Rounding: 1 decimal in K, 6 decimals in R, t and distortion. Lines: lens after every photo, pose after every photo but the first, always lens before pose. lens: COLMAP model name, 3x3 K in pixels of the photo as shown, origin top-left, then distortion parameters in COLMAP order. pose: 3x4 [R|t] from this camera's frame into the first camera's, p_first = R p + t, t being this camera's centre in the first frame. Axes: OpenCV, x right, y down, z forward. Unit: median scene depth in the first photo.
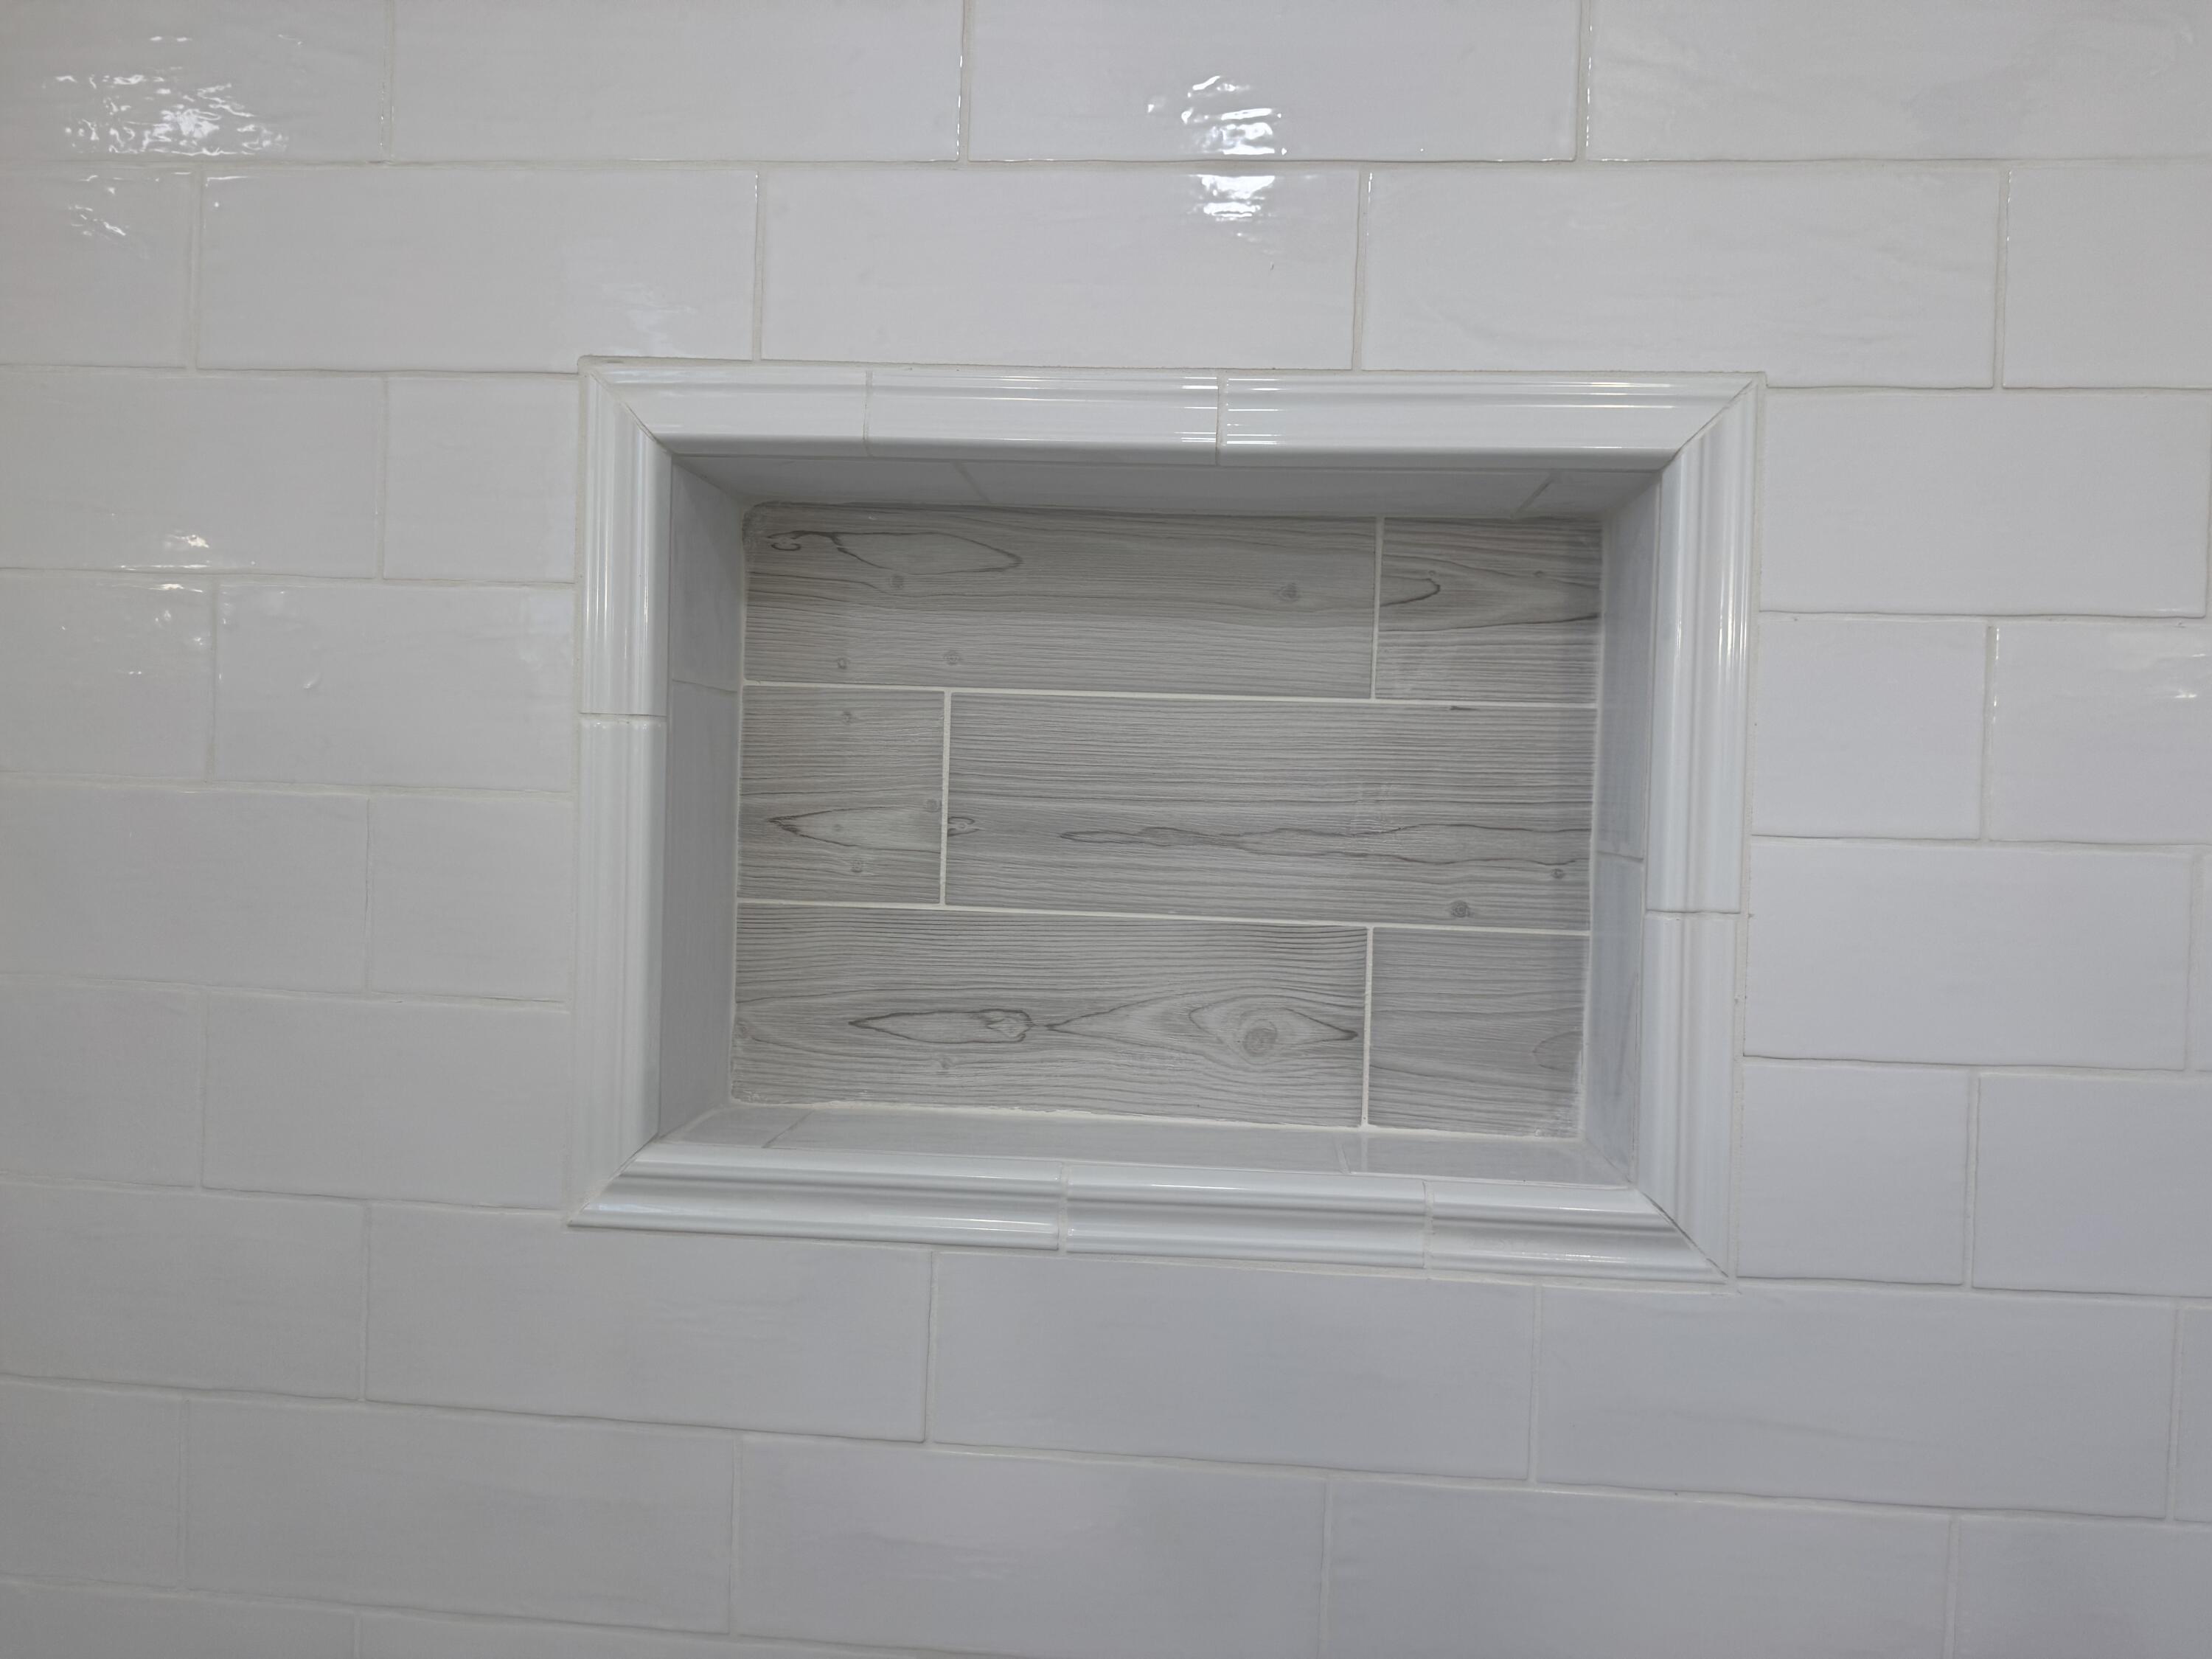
lens RADIAL K [[1548.0, 0, 1151.0], [0, 1548.0, 814.0], [0, 0, 1]] dist [0.156015, -0.236710]
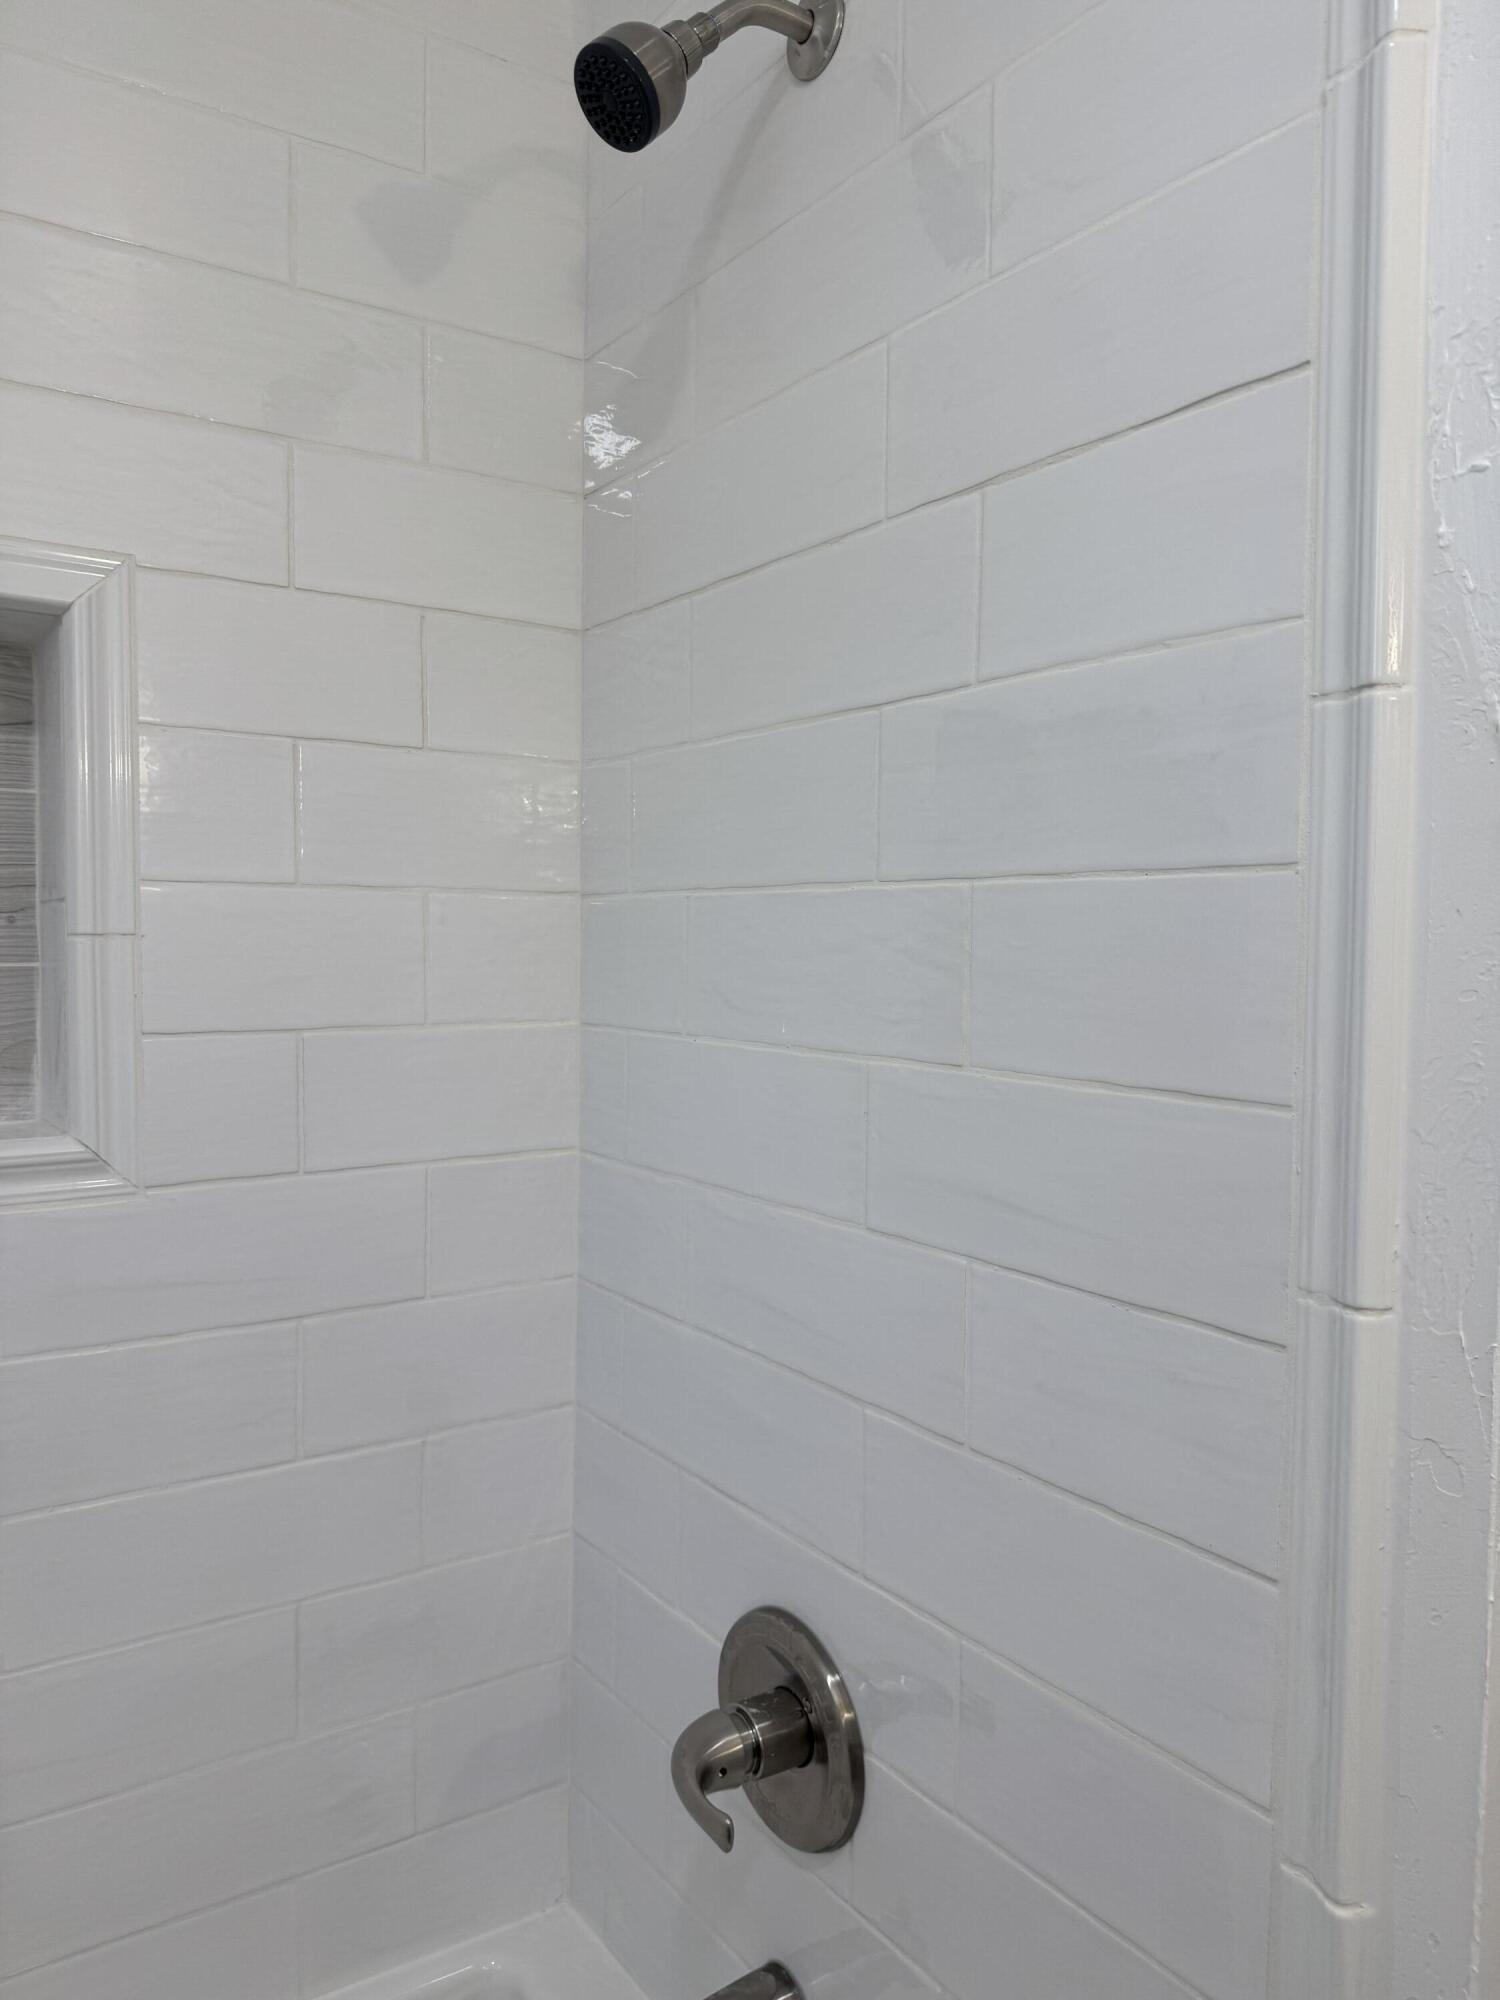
lens RADIAL K [[1393.5, 0, 726.5], [0, 1393.5, 994.2], [0, 0, 1]] dist [0.014411, -0.027957]
pose [[0.791353, -0.049998, 0.609312, 0.020497], [0.028439, 0.998582, 0.045005, 0.065959], [-0.610698, -0.018287, 0.791652, -0.292074]]
